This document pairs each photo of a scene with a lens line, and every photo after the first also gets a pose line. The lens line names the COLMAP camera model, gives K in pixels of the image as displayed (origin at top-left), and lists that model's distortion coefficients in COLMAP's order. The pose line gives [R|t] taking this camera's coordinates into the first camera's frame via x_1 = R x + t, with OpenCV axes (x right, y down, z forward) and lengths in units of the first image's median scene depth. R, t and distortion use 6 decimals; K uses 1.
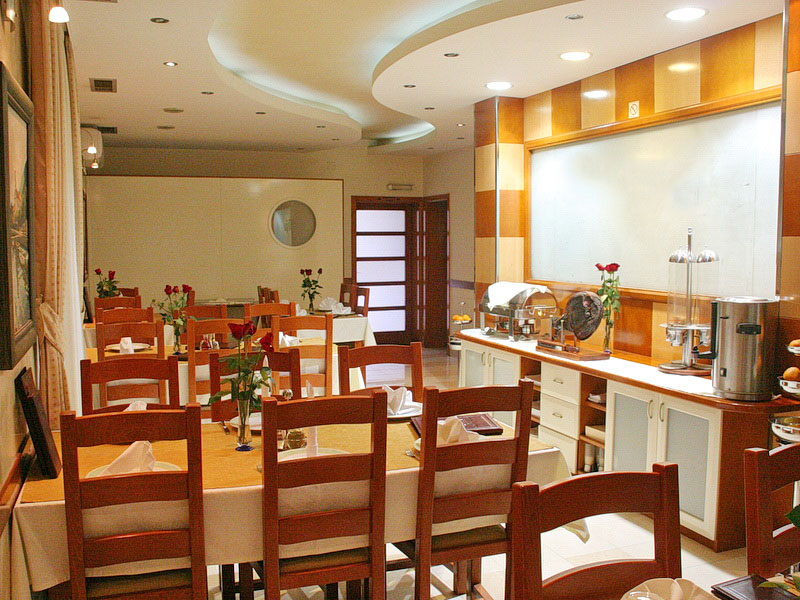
lens RADIAL K [[763.2, 0, 400.0], [0, 763.2, 300.0], [0, 0, 1]] dist [0.003437, 0.003218]
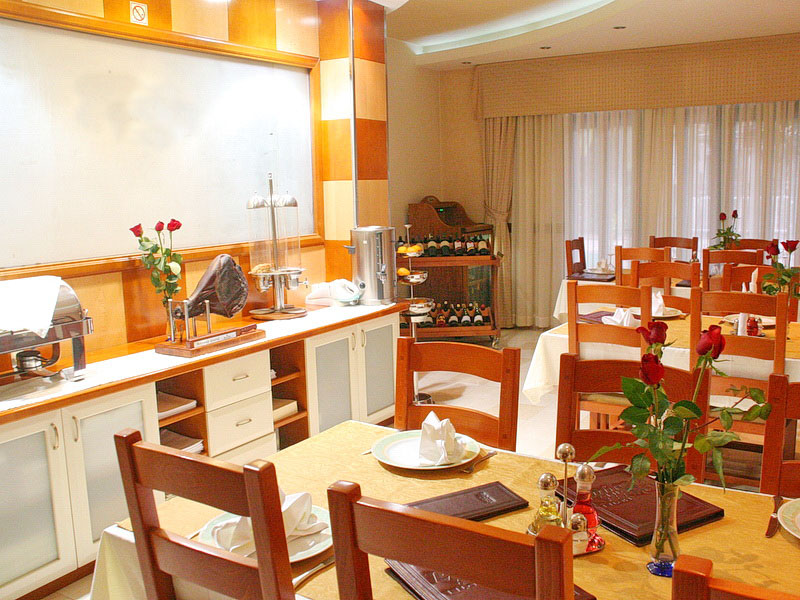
lens RADIAL K [[768.8, 0, 400.0], [0, 768.8, 300.0], [0, 0, 1]] dist [-0.133546, 0.009576]
pose [[-0.612532, -0.102706, 0.783745, -0.502613], [0.082597, 0.977778, 0.192687, -0.106040], [-0.786119, 0.182762, -0.590437, 1.439260]]
